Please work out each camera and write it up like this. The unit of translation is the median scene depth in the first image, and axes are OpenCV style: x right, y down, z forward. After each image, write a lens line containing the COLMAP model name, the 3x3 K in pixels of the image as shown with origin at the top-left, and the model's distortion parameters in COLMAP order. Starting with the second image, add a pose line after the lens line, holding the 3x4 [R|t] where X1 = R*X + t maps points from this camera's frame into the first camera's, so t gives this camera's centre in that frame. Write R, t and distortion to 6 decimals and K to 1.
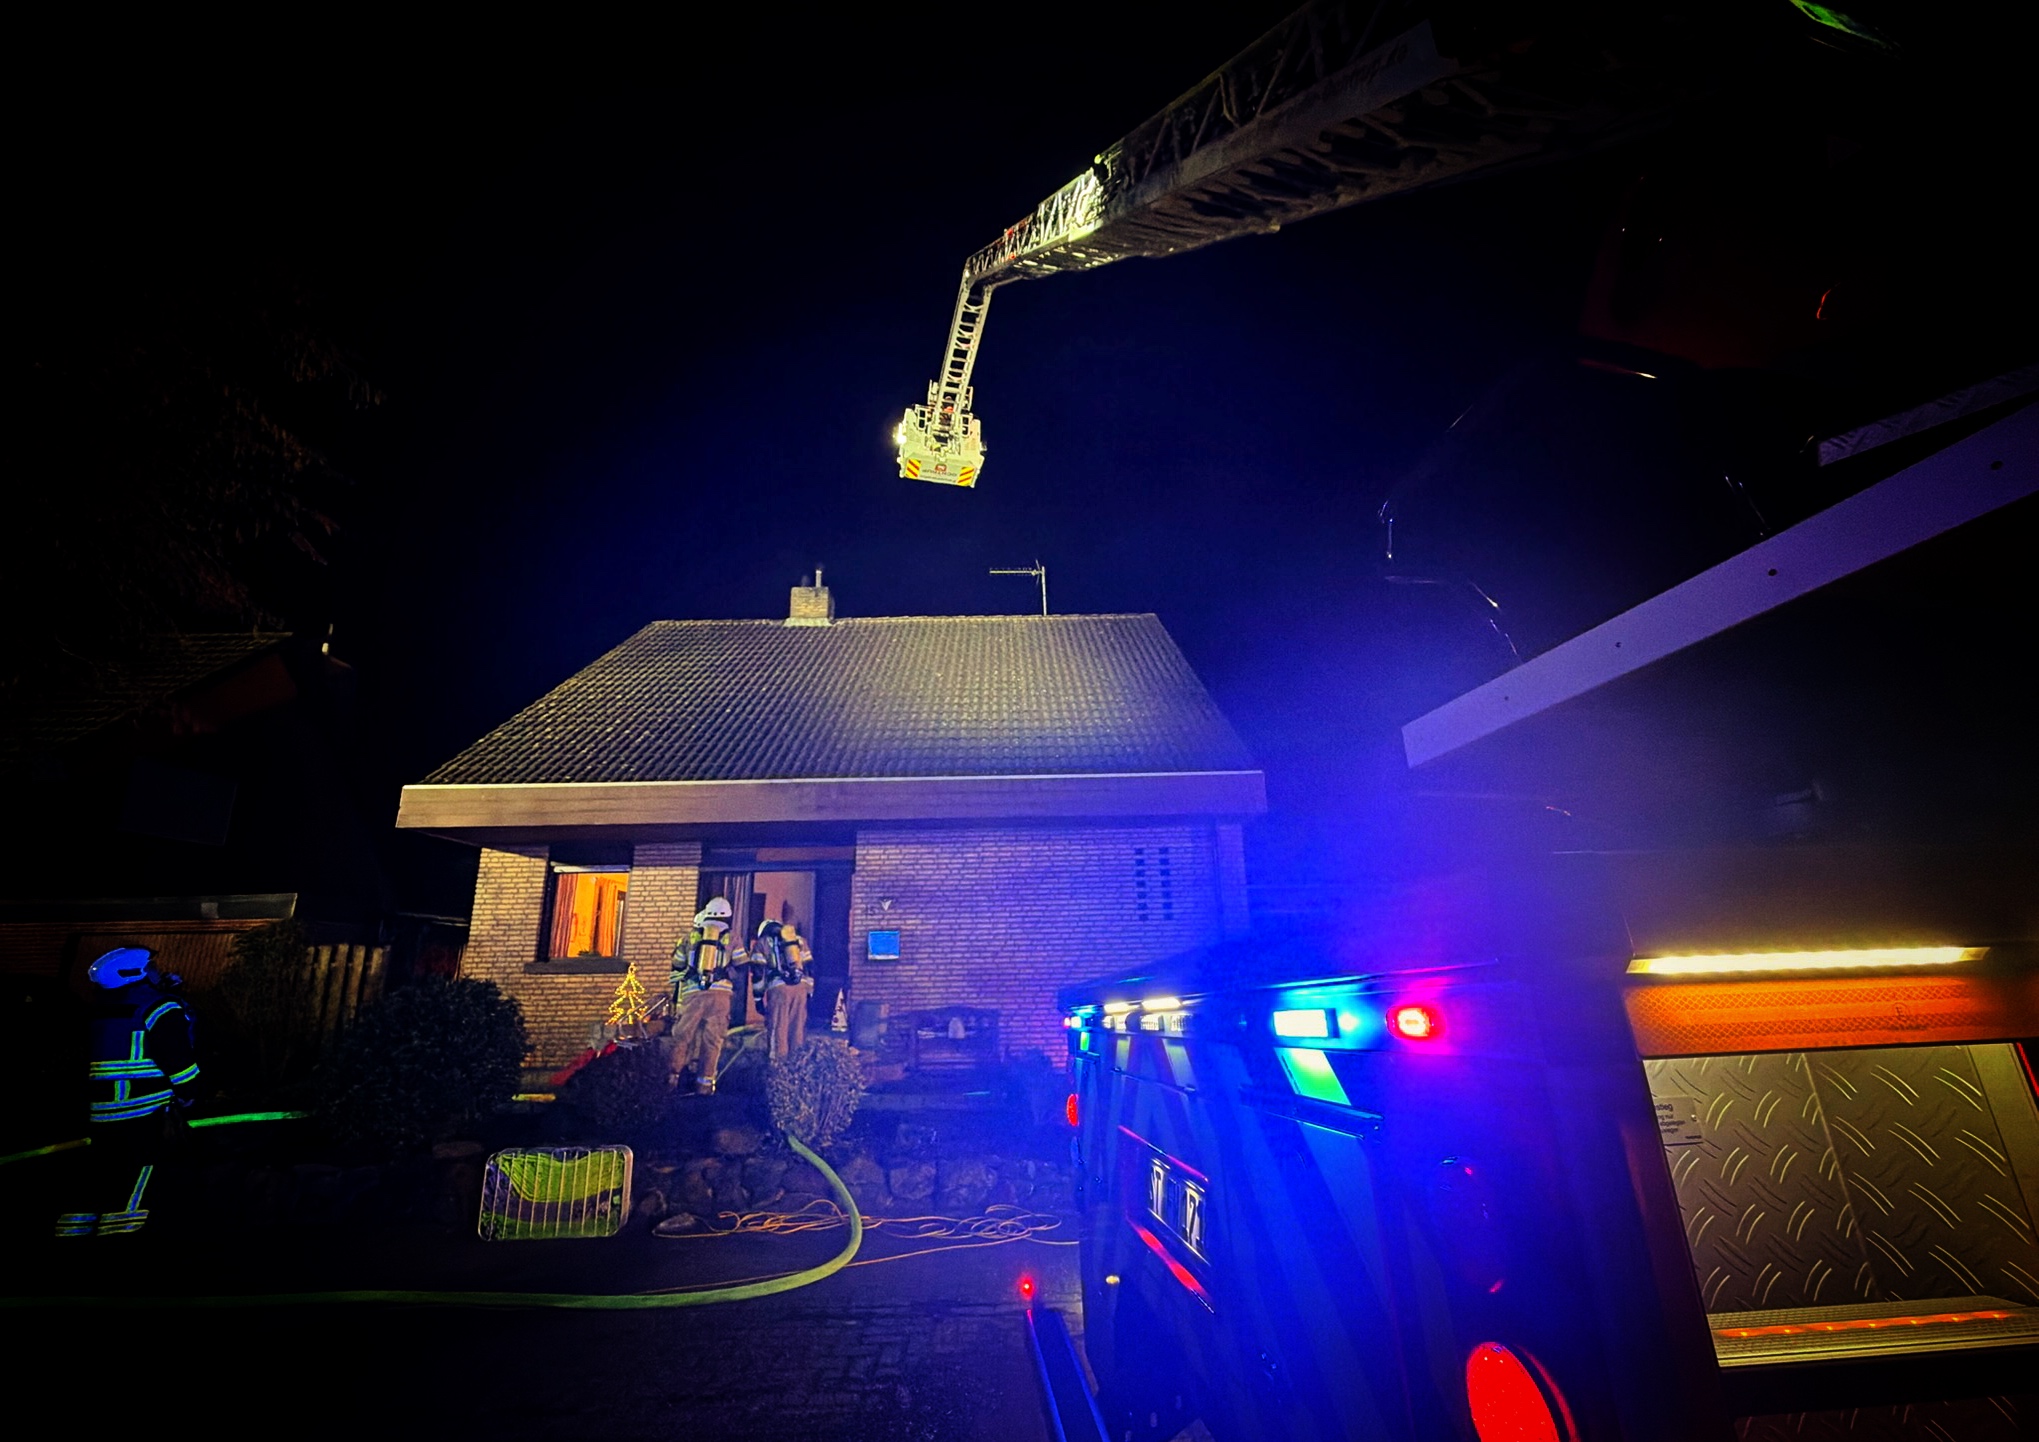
lens RADIAL K [[833.0, 0, 1017.6], [0, 833.0, 766.9], [0, 0, 1]] dist [0.000320, 0.000012]
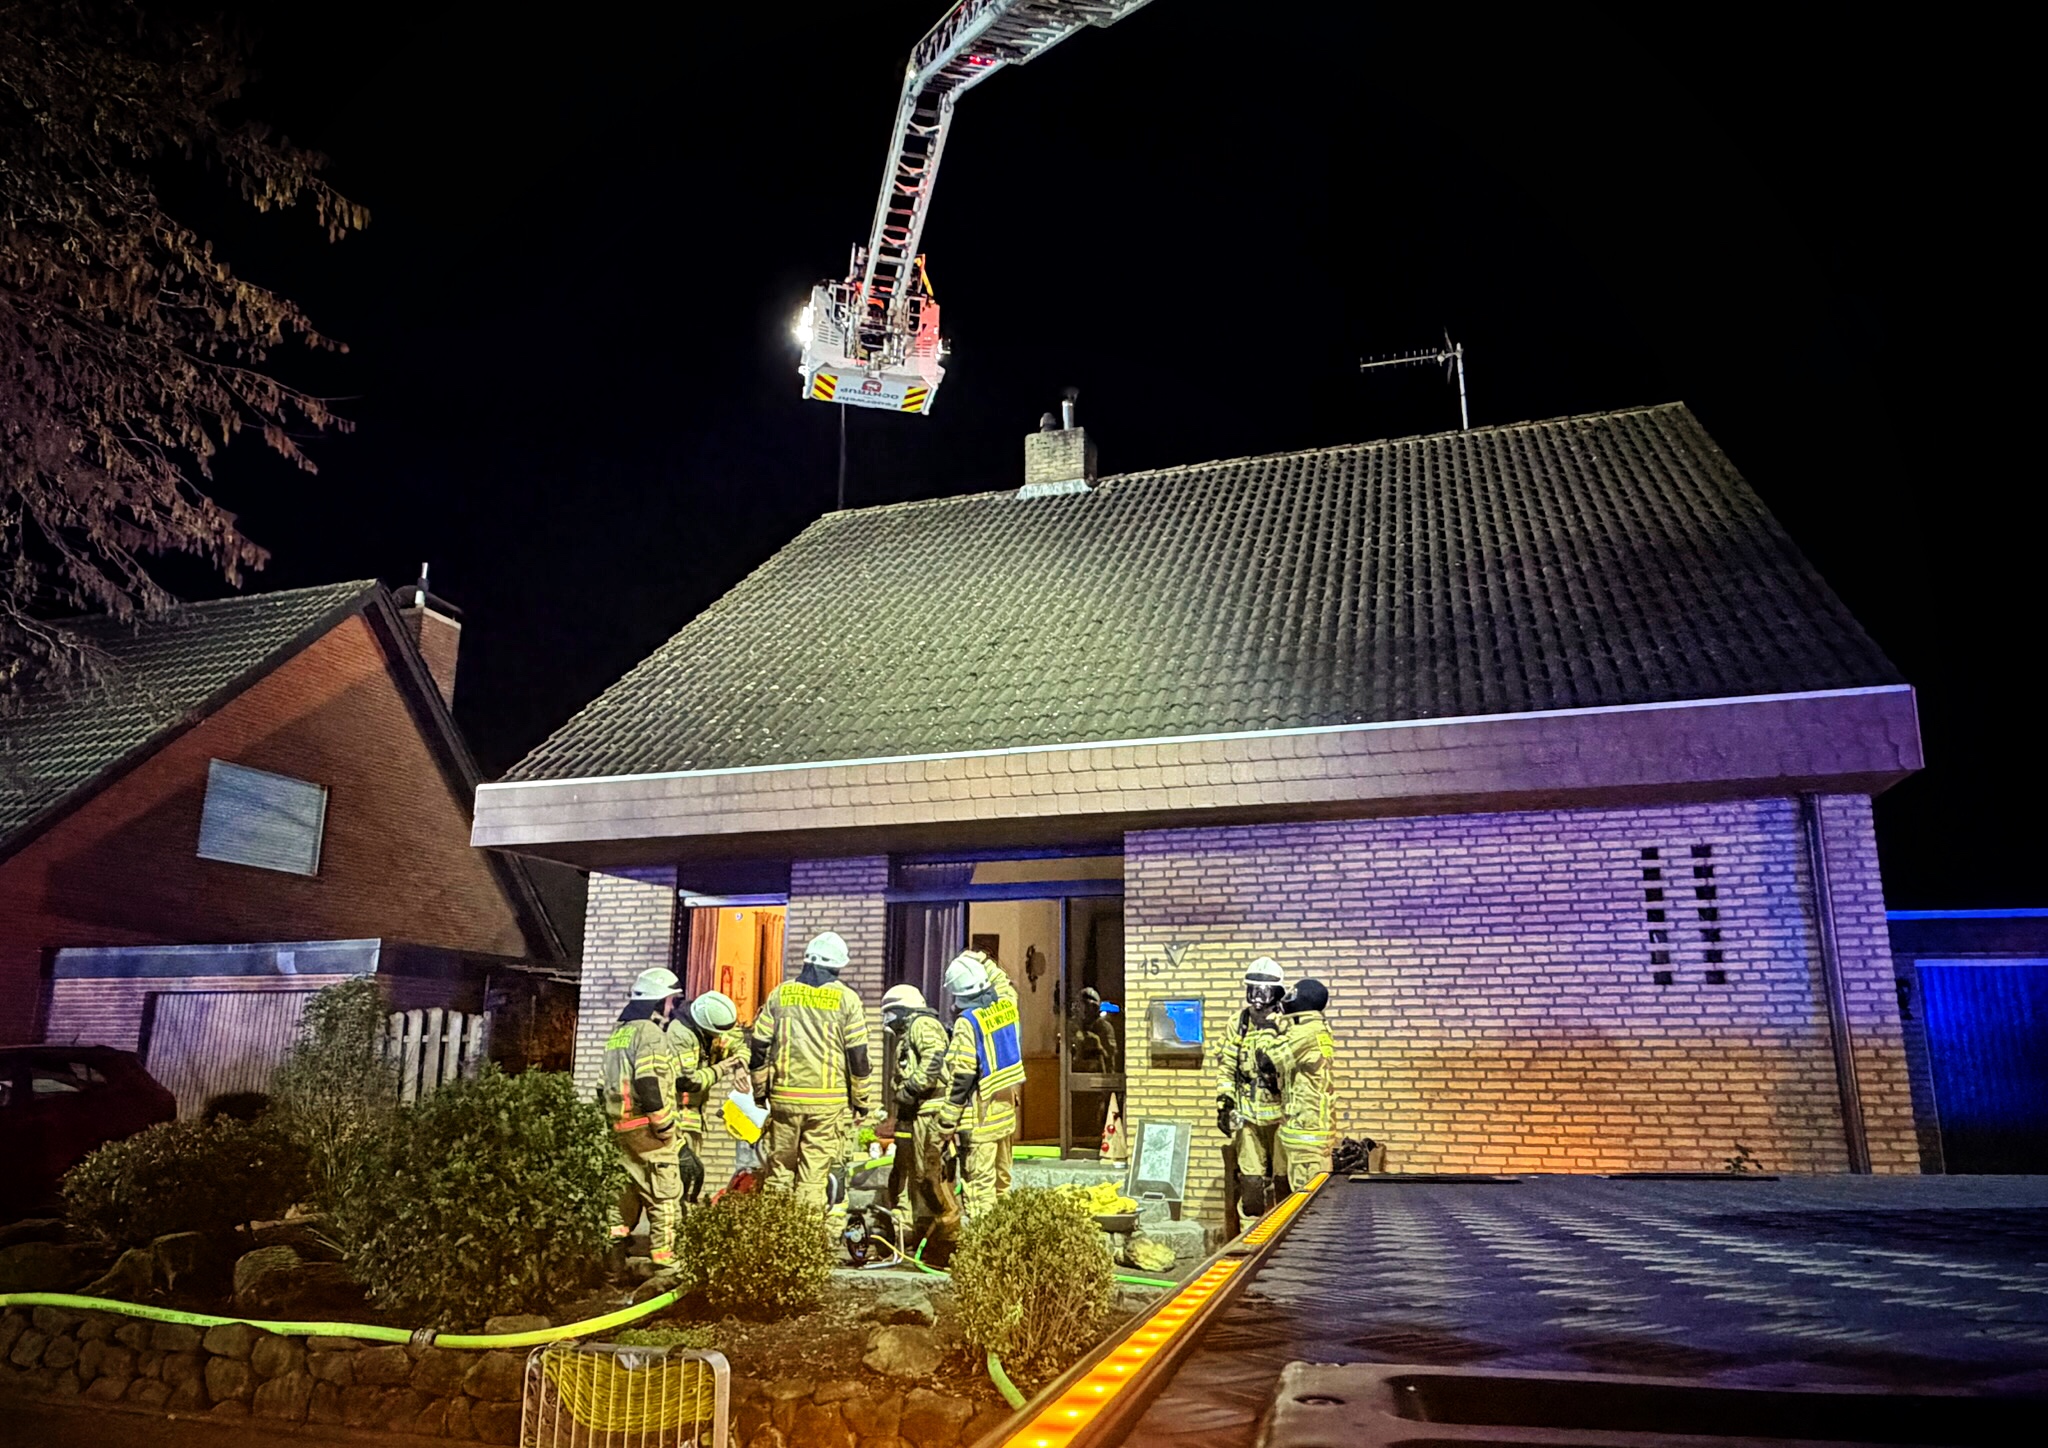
lens RADIAL K [[1357.4, 0, 1014.6], [0, 1357.4, 764.3], [0, 0, 1]] dist [-0.005565, -0.000029]
pose [[0.947819, -0.045300, -0.315575, 0.037422], [0.055520, 0.998182, 0.023466, 0.003201], [0.313938, -0.039762, 0.948610, 0.063891]]
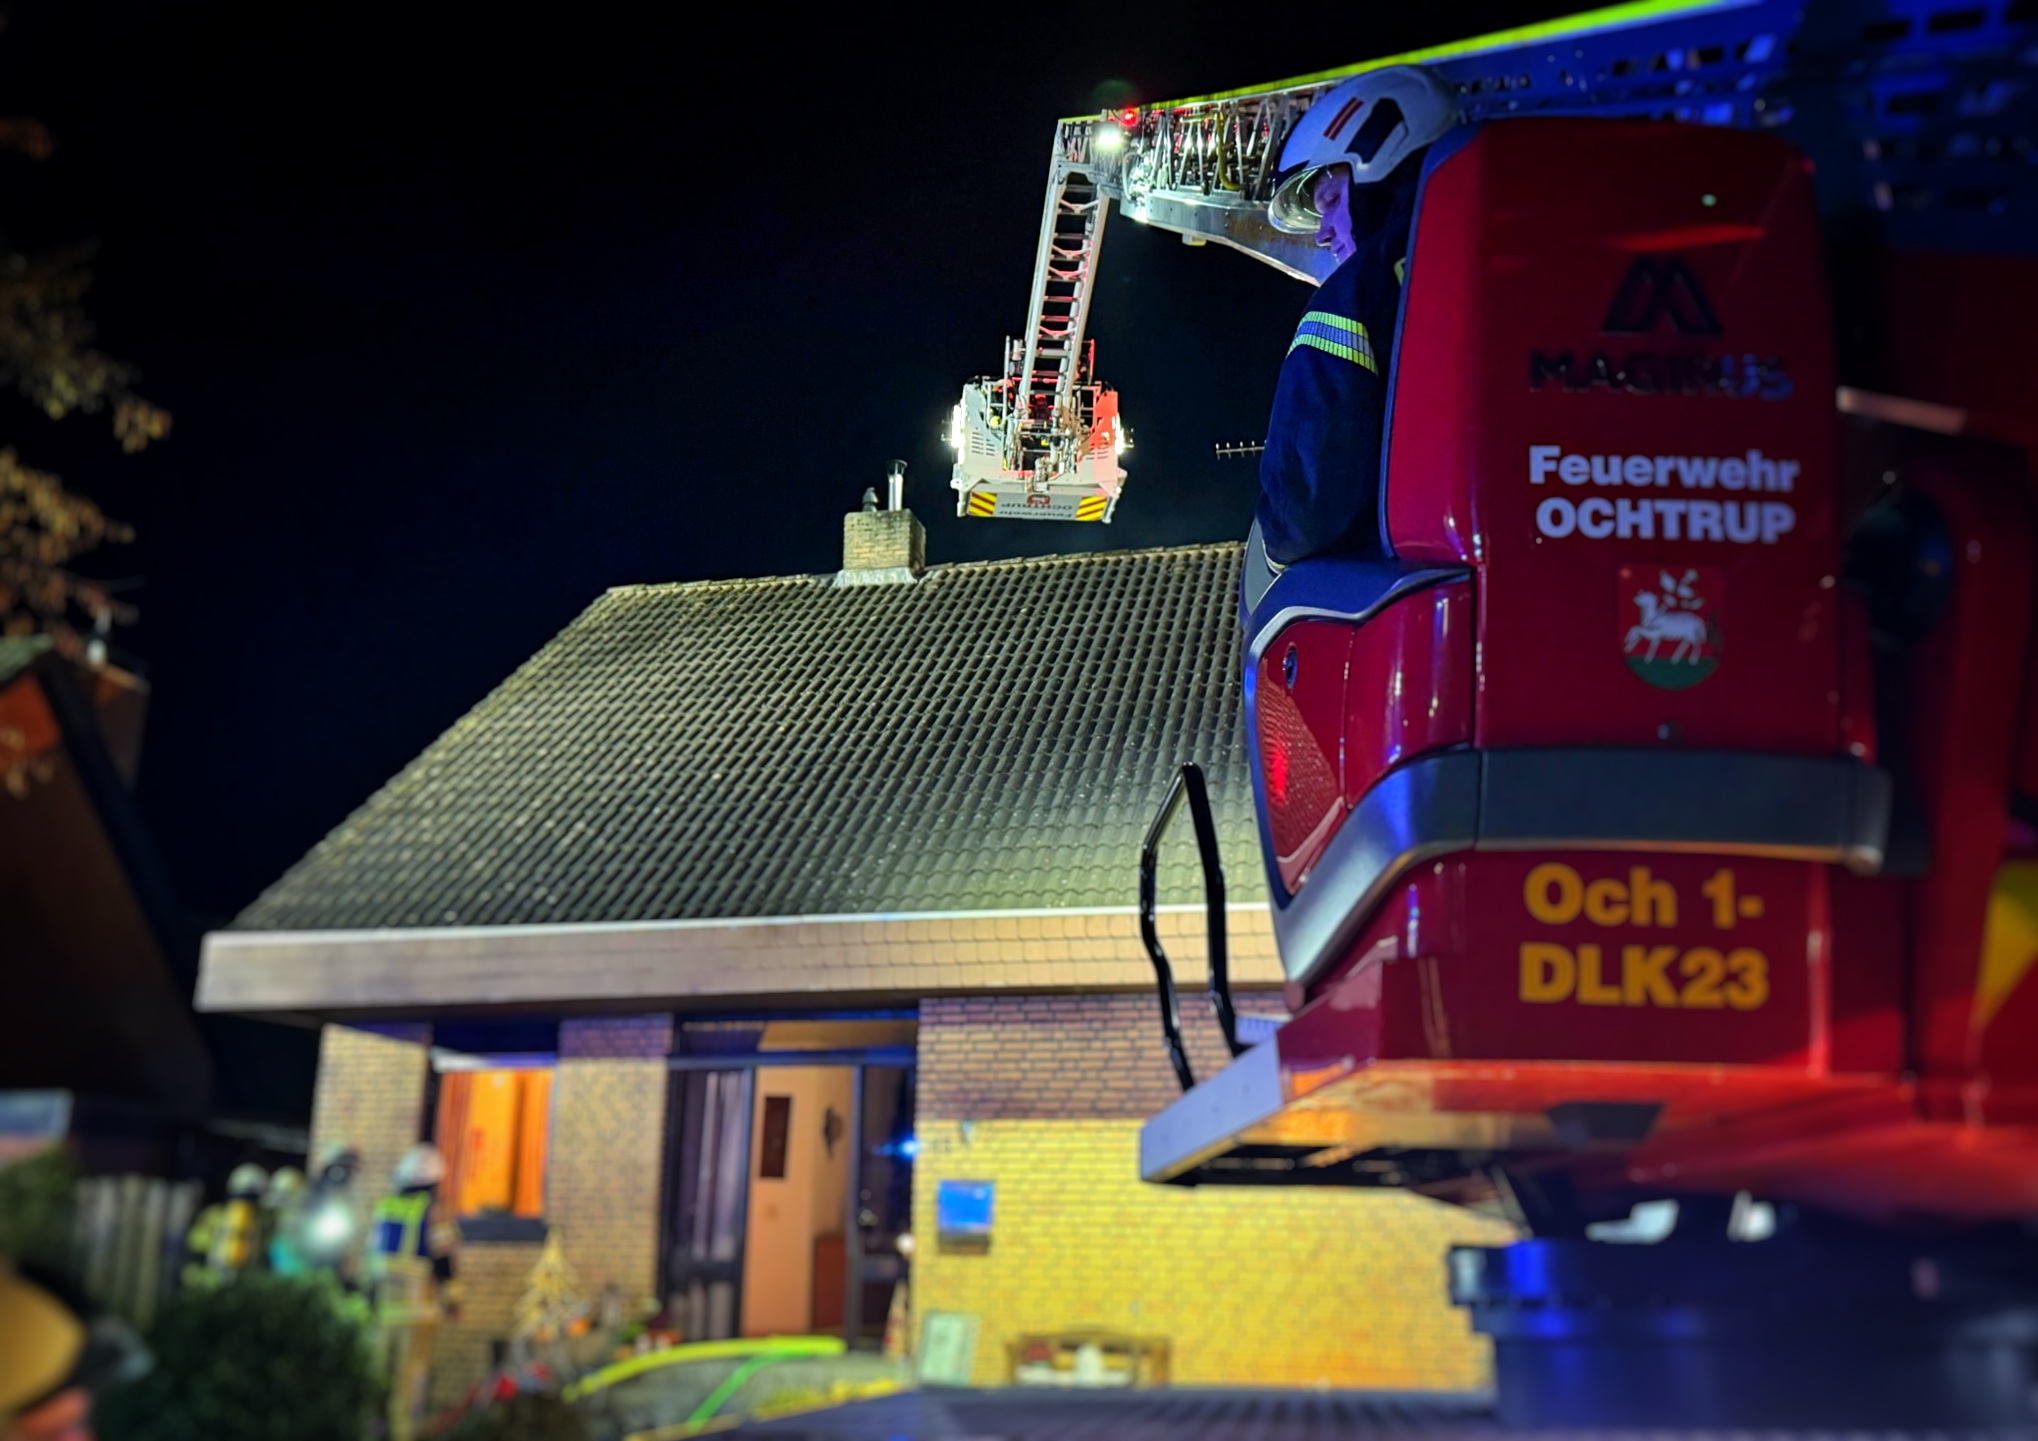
lens RADIAL K [[1783.9, 0, 1019.0], [0, 1783.9, 720.5], [0, 0, 1]] dist [0.140671, -0.000188]
pose [[0.973564, -0.034350, -0.225818, 0.148984], [0.031954, 0.999388, -0.014255, -0.090239], [0.226169, 0.006662, 0.974065, -0.169880]]
